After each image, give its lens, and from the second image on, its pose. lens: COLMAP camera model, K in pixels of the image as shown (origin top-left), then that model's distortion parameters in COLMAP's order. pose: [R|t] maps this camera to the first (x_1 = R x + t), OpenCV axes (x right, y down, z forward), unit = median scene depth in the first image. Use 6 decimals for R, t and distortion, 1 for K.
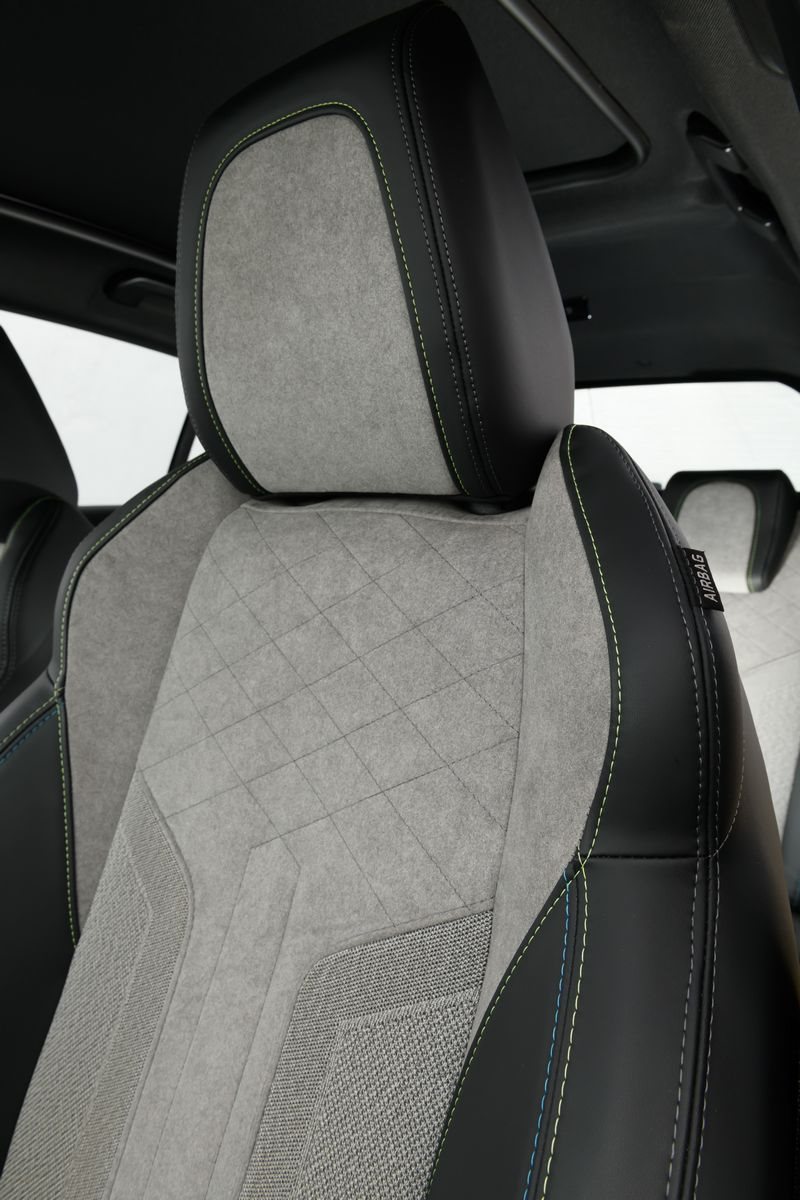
lens RADIAL K [[811.6, 0, 401.4], [0, 811.6, 605.4], [0, 0, 1]] dist [0.008514, -0.008947]
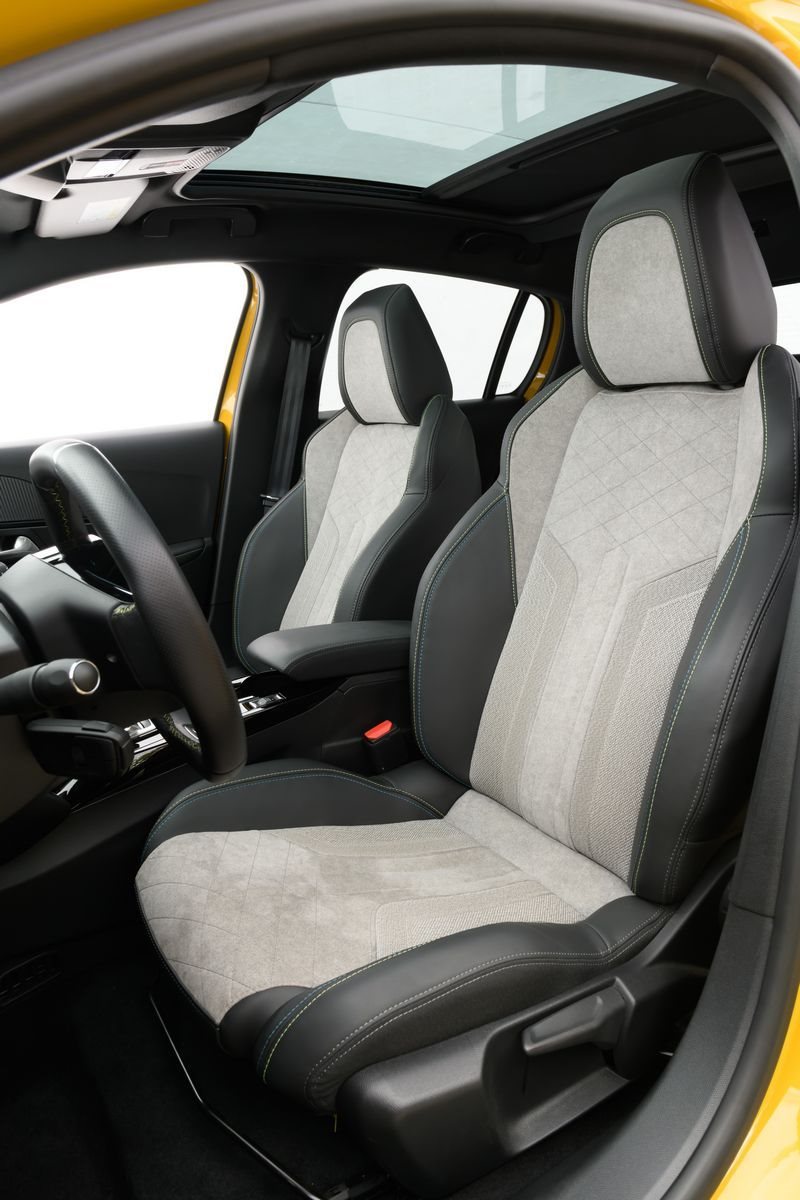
lens RADIAL K [[811.6, 0, 393.4], [0, 811.6, 596.2], [0, 0, 1]] dist [0.008514, -0.008947]
pose [[0.938022, 0.031733, -0.345121, 0.039675], [0.007285, 0.993774, 0.111176, 0.176916], [0.346500, -0.106800, 0.931950, -1.306149]]
